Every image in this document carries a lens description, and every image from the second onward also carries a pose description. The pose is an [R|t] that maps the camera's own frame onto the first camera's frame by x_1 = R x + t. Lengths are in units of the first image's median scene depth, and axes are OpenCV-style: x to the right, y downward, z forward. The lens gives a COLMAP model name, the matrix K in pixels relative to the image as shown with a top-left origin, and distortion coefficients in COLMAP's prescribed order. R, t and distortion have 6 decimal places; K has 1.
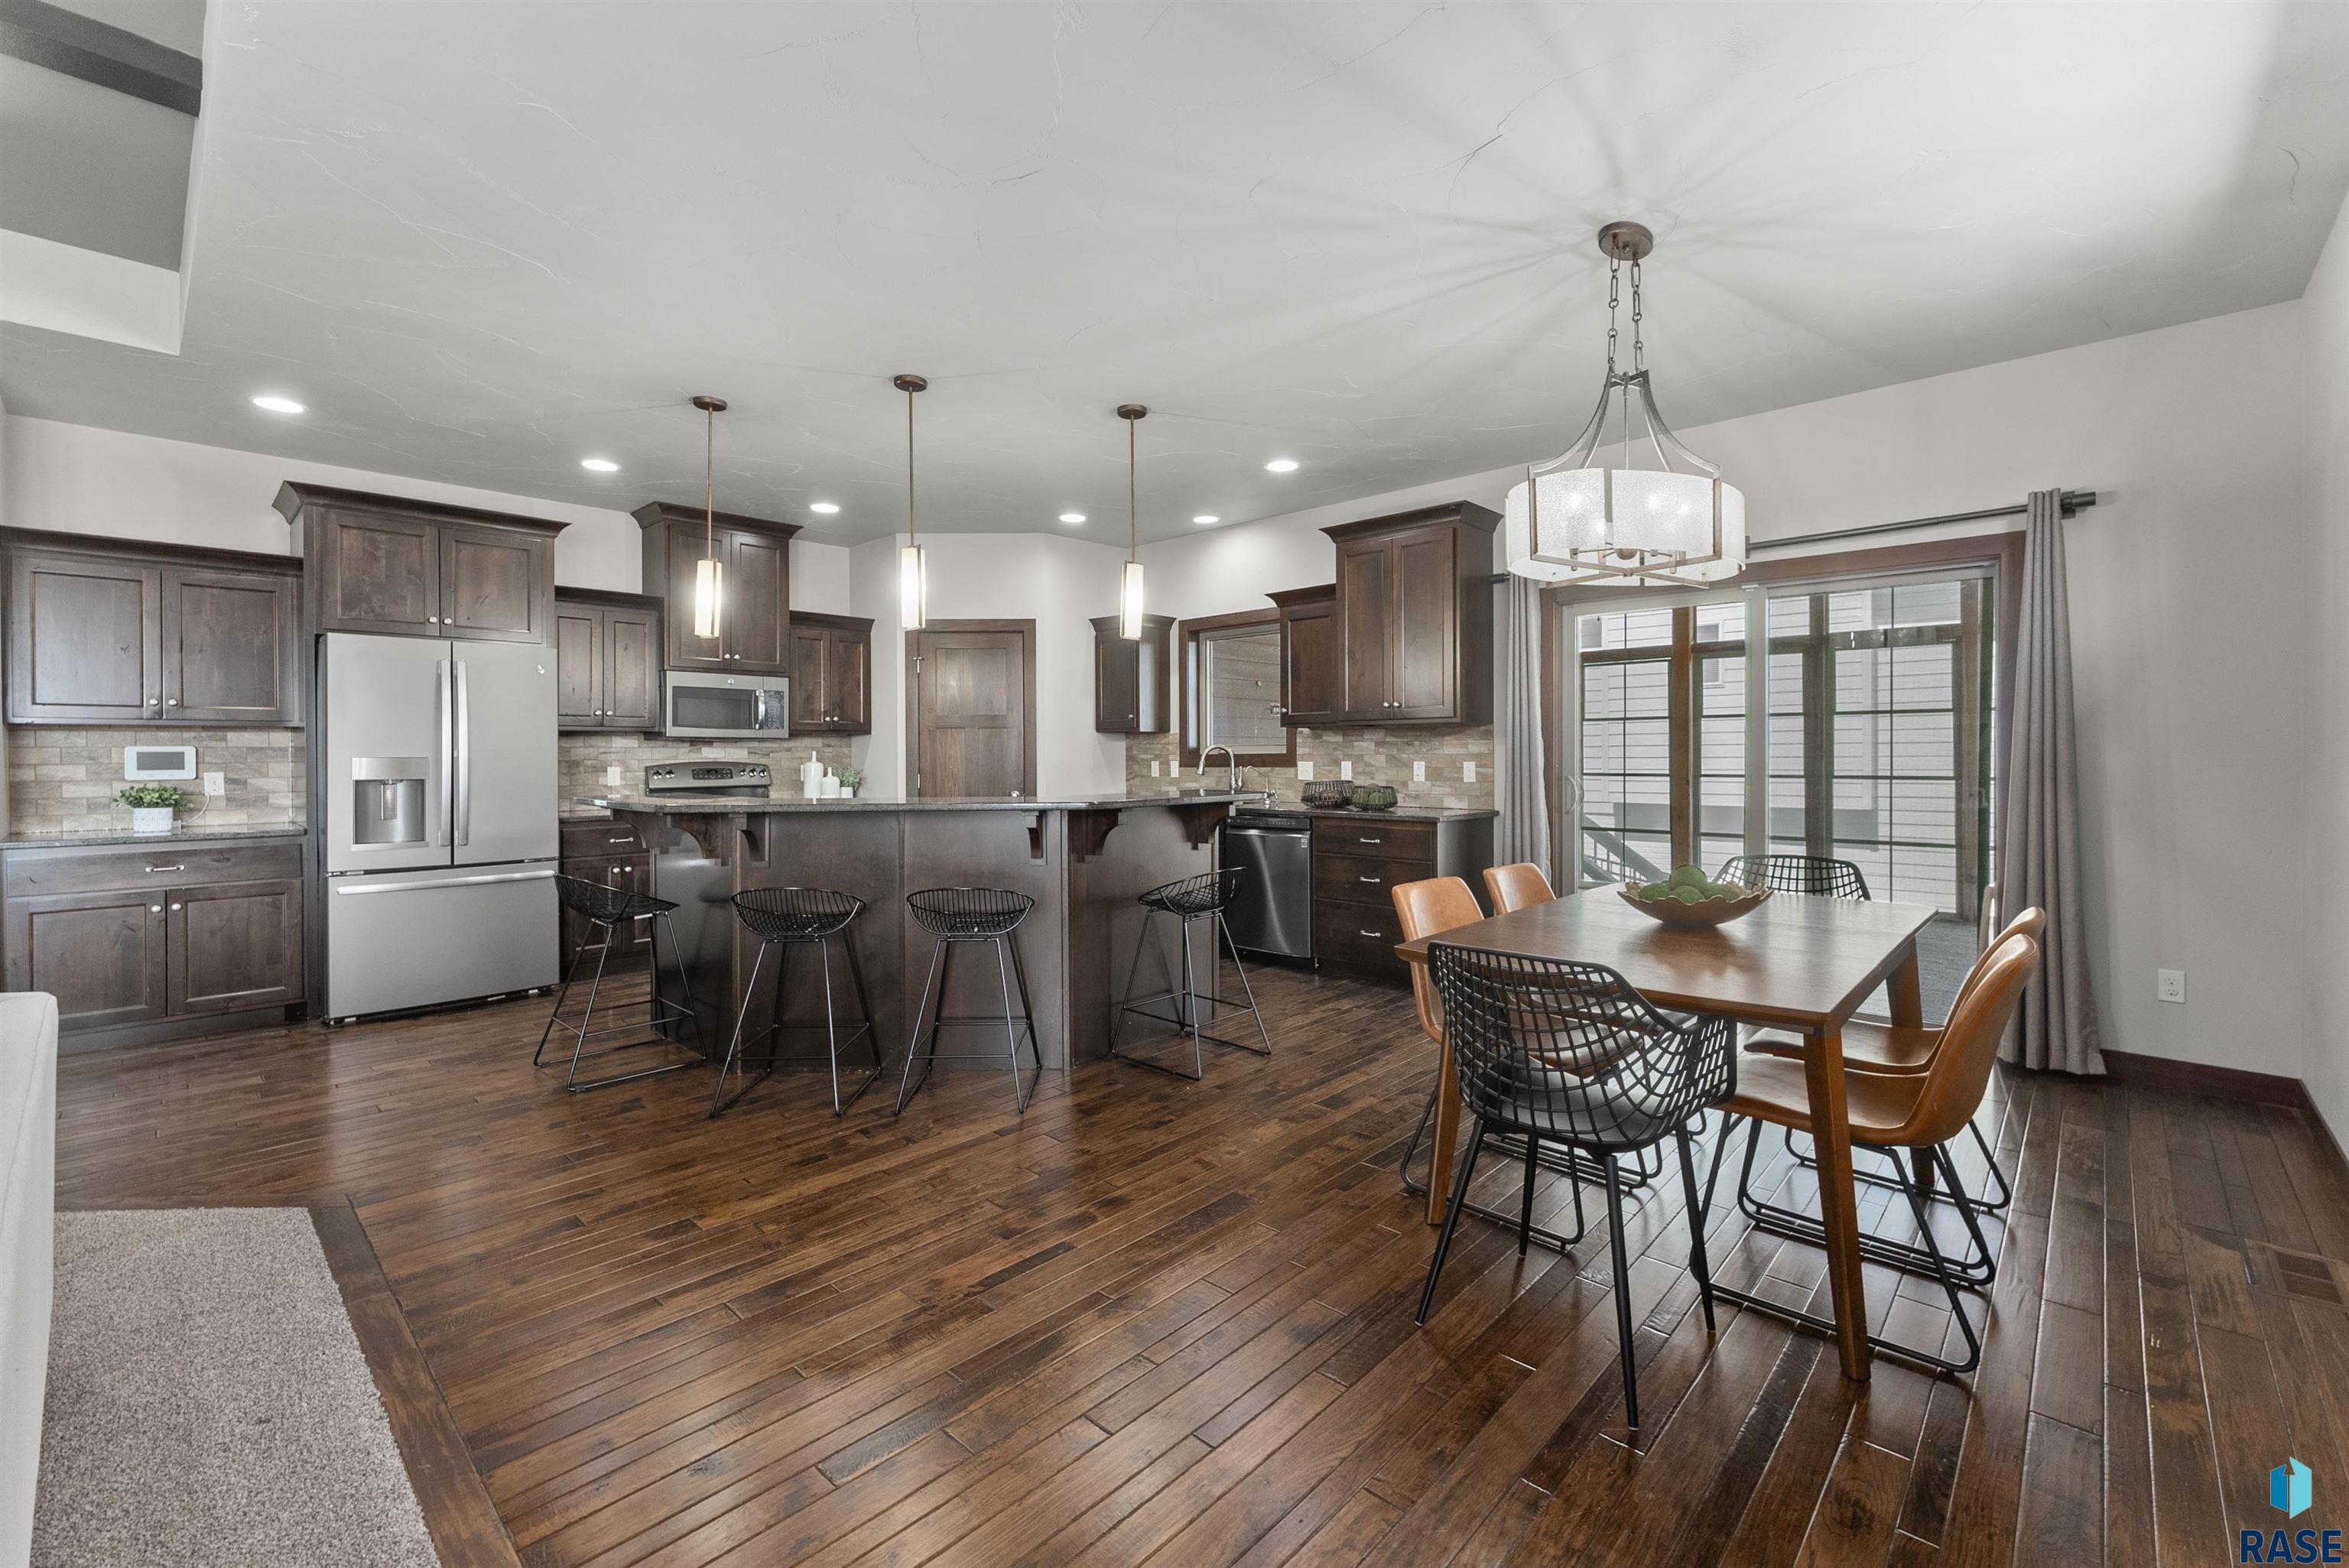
lens RADIAL K [[958.8, 0, 1185.4], [0, 958.8, 741.2], [0, 0, 1]] dist [0.001251, 0.000372]
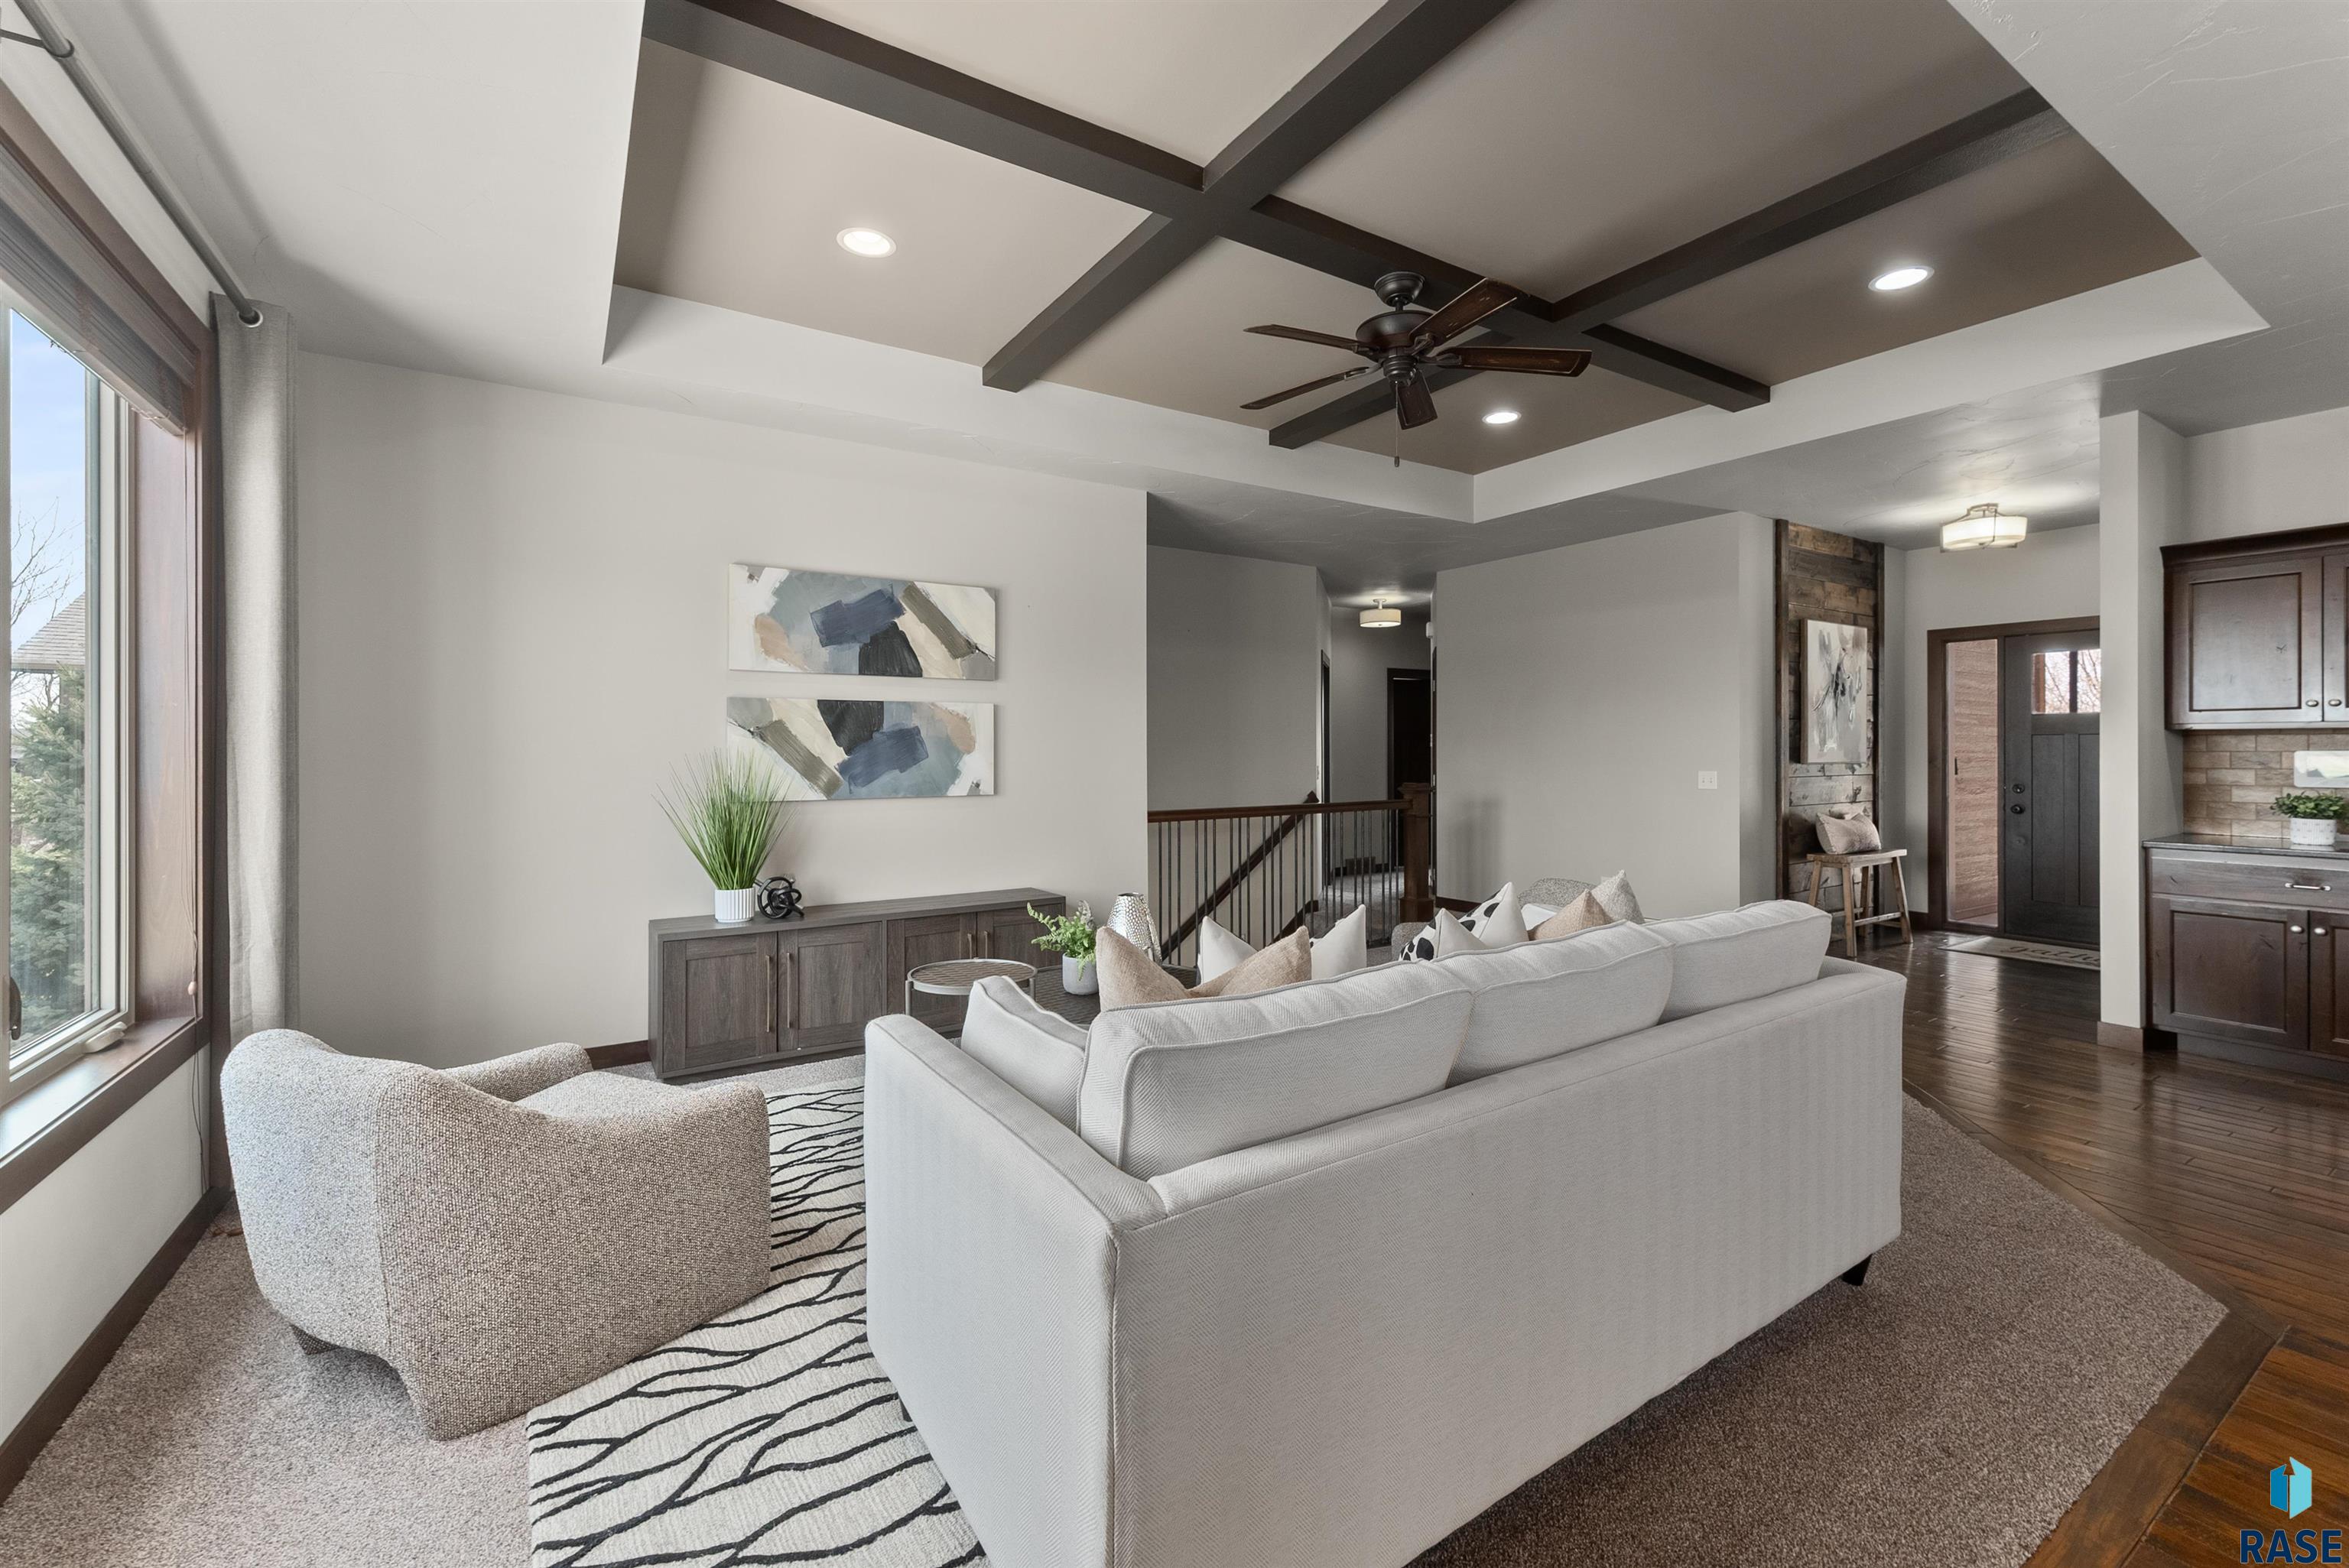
lens RADIAL K [[958.8, 0, 1185.4], [0, 958.8, 741.2], [0, 0, 1]] dist [0.001251, 0.000372]
pose [[-0.242188, -0.003810, -0.970222, 0.077854], [0.015577, 0.999848, -0.007815, -0.014333], [0.970104, -0.017006, -0.242092, 0.182533]]
